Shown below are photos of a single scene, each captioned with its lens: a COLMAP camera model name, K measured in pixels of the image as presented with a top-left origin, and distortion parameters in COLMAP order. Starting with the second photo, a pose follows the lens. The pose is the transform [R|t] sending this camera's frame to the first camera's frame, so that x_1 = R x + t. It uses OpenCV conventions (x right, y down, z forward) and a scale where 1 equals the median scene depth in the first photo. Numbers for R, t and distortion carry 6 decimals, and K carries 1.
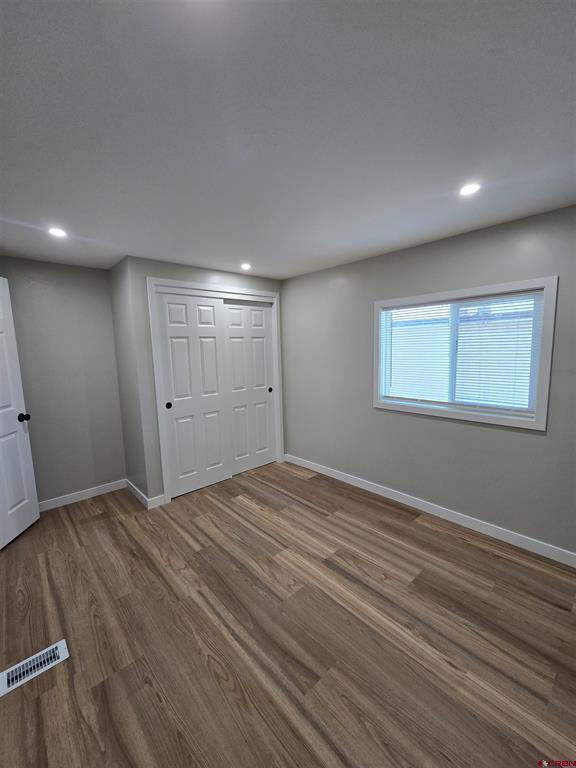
lens RADIAL K [[315.0, 0, 286.9], [0, 315.0, 384.4], [0, 0, 1]] dist [0.001441, 0.000294]
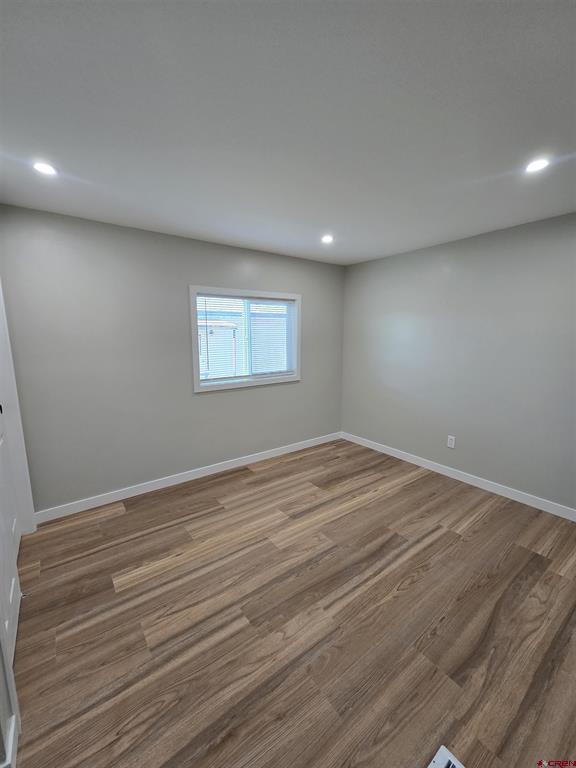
lens RADIAL K [[315.0, 0, 286.9], [0, 315.0, 384.4], [0, 0, 1]] dist [0.001441, 0.000294]
pose [[0.097833, -0.134130, 0.986123, -0.955262], [0.116568, 0.985600, 0.122494, -0.059567], [-0.988352, 0.102967, 0.112059, 0.853616]]
